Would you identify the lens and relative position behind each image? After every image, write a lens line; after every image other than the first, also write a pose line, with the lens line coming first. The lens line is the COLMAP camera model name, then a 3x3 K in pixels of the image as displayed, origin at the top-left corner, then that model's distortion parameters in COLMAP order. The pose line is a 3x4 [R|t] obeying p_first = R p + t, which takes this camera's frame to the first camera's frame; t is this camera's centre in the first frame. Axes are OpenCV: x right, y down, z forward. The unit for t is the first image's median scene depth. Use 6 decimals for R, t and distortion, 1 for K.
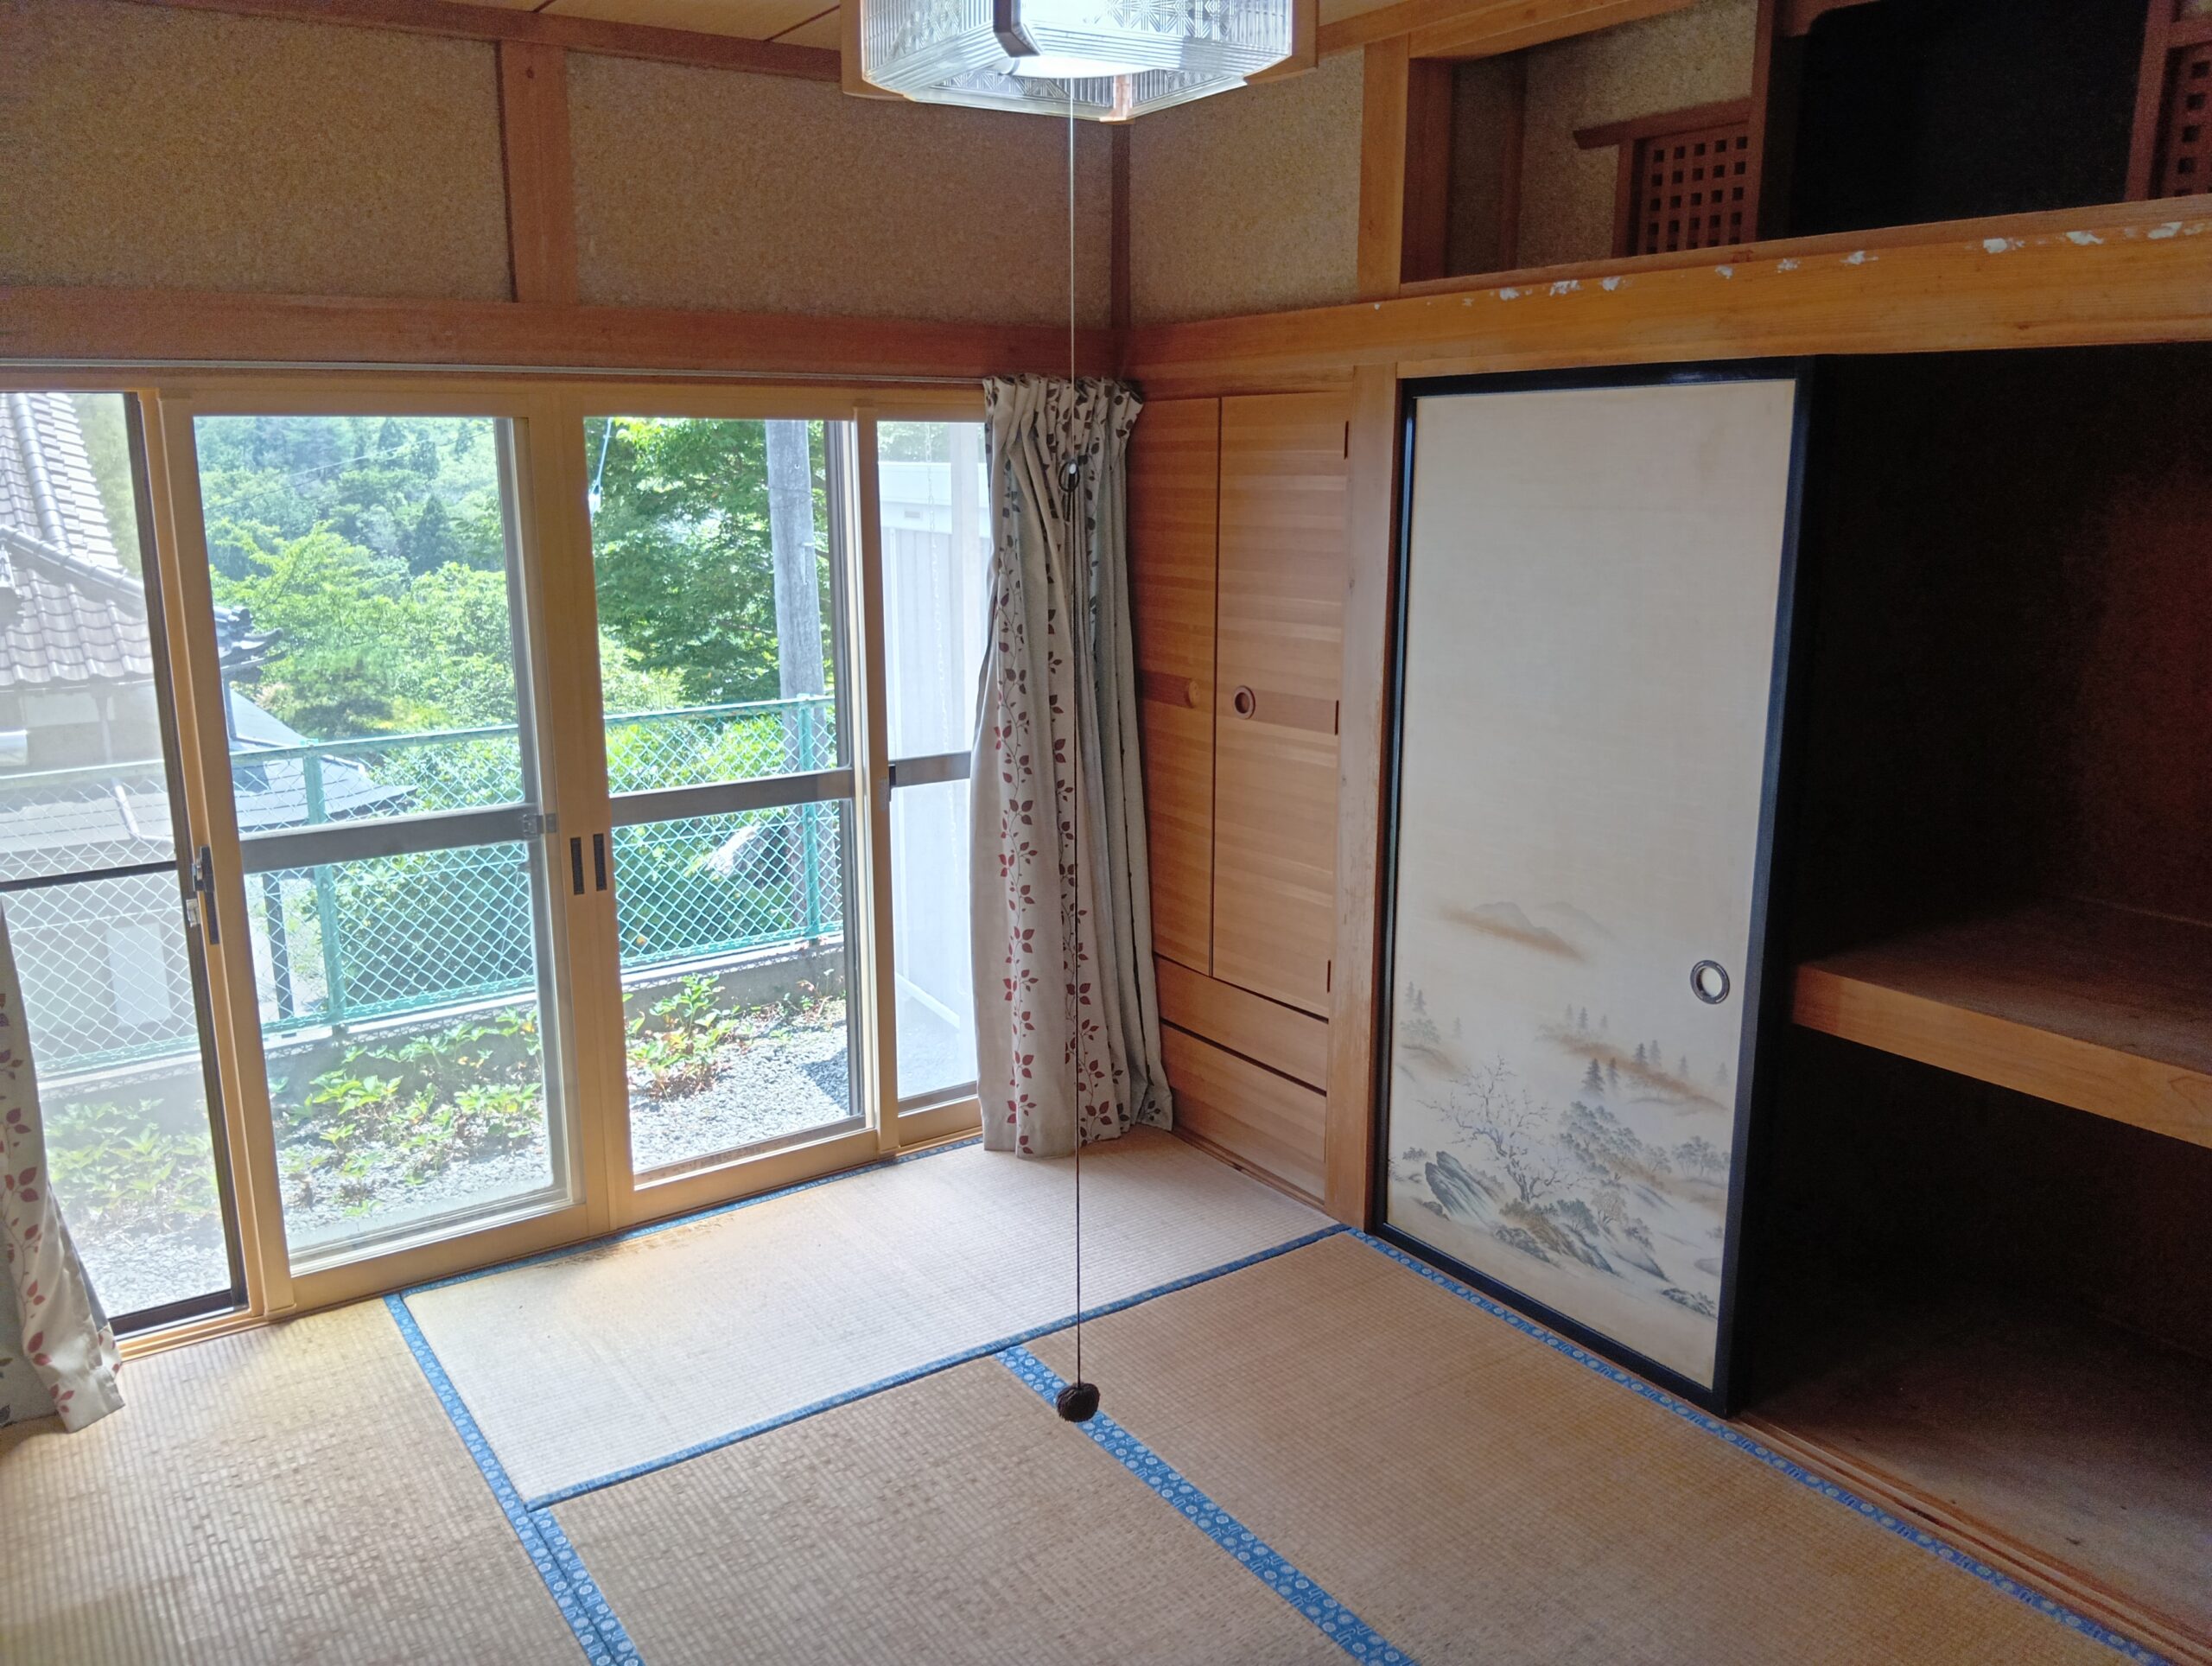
lens RADIAL K [[1669.7, 0, 1094.1], [0, 1669.7, 850.7], [0, 0, 1]] dist [-0.029785, -0.009844]
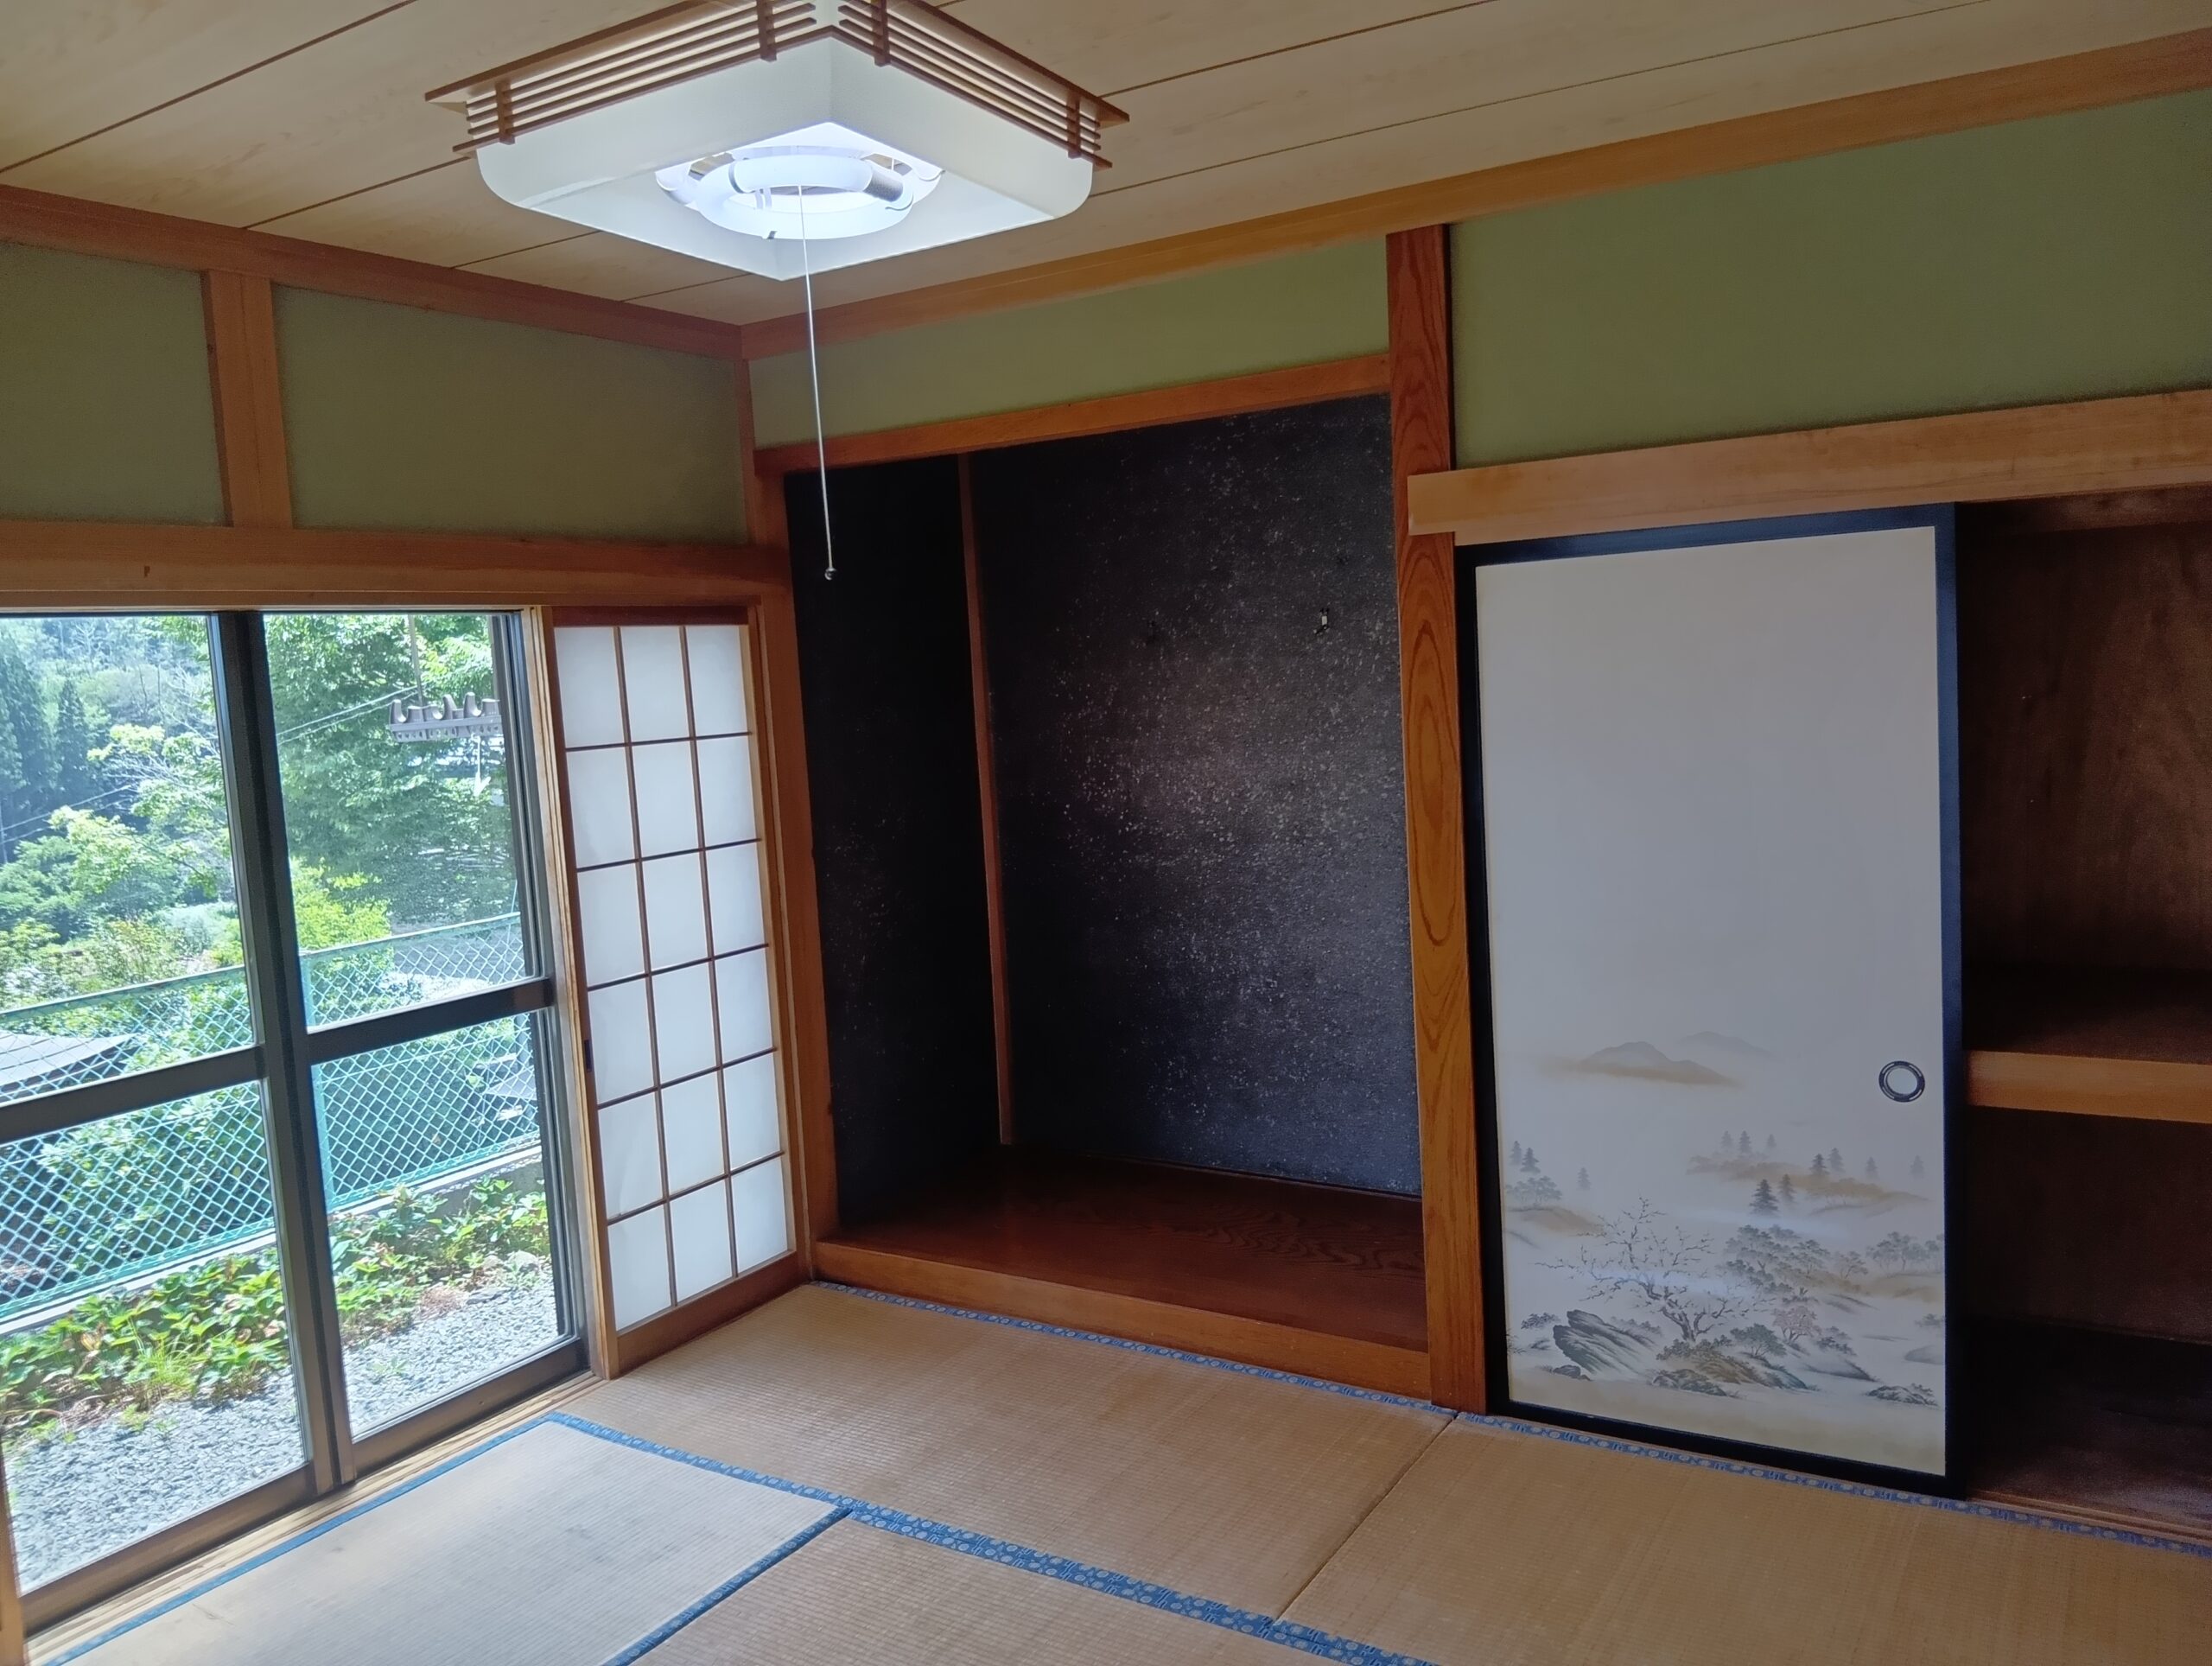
lens RADIAL K [[1669.7, 0, 1112.3], [0, 1669.7, 822.9], [0, 0, 1]] dist [-0.029785, -0.009844]
pose [[0.902536, -0.089529, 0.421204, -0.461276], [0.147802, 0.983132, -0.107735, -0.039251], [-0.404453, 0.159490, 0.900545, 0.203680]]
